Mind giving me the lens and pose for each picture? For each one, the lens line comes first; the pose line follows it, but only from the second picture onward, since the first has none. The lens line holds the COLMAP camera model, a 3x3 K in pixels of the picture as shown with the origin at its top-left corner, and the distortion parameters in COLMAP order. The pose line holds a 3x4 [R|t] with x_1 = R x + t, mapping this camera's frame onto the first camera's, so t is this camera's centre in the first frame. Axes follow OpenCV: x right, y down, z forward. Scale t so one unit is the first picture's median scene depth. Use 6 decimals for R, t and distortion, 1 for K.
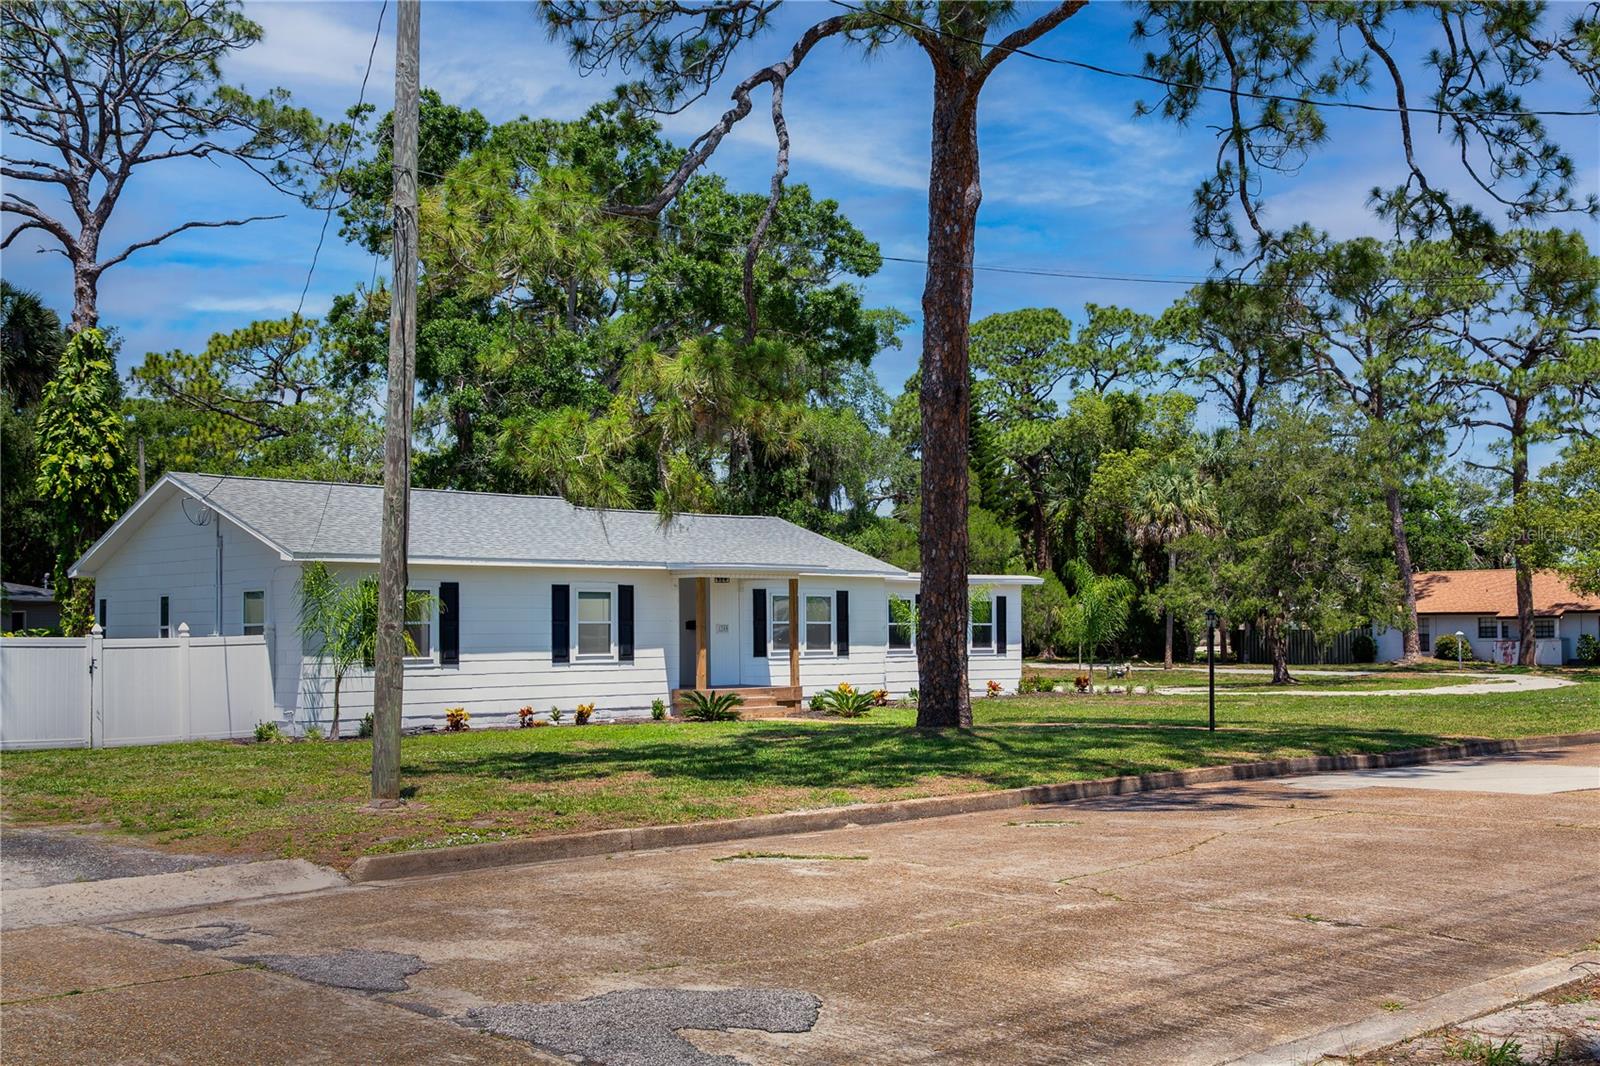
lens RADIAL K [[1605.7, 0, 800.0], [0, 1605.7, 533.0], [0, 0, 1]] dist [-0.007201, -0.008329]
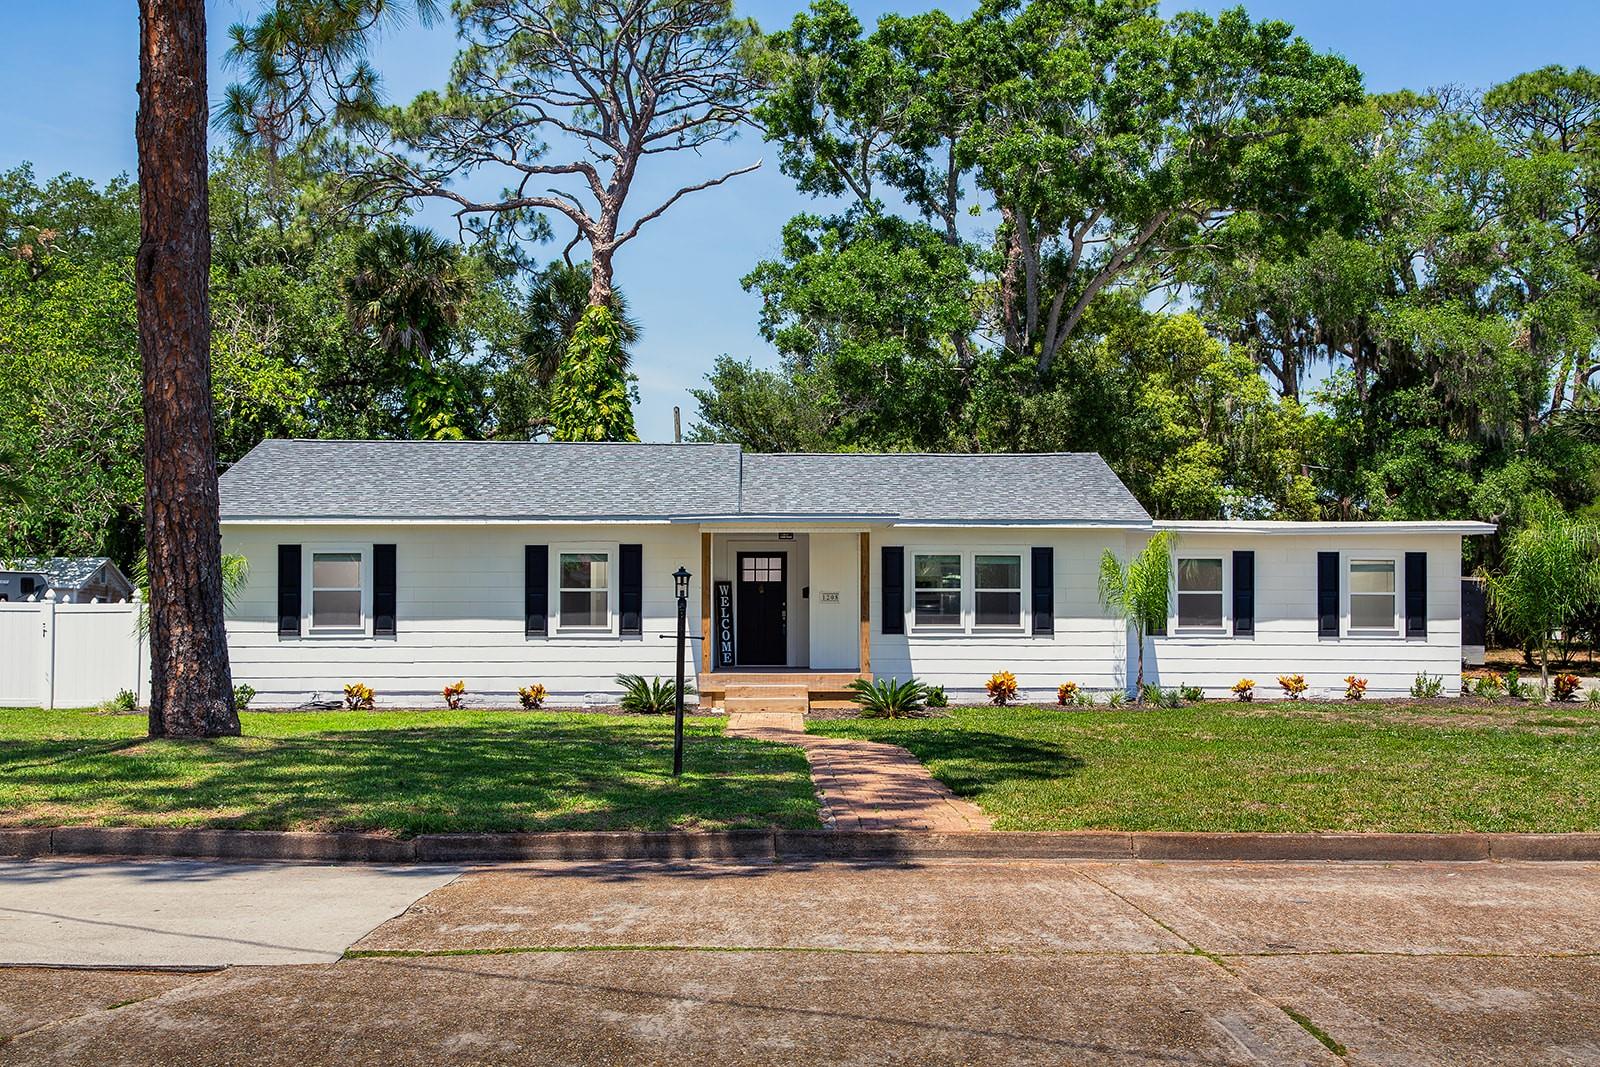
lens RADIAL K [[1605.7, 0, 800.0], [0, 1605.7, 533.5], [0, 0, 1]] dist [-0.007201, -0.008329]
pose [[0.757871, -0.019509, -0.652113, 0.446966], [0.034002, 0.999375, 0.009619, 0.019585], [0.651518, -0.029463, 0.758061, 0.383113]]
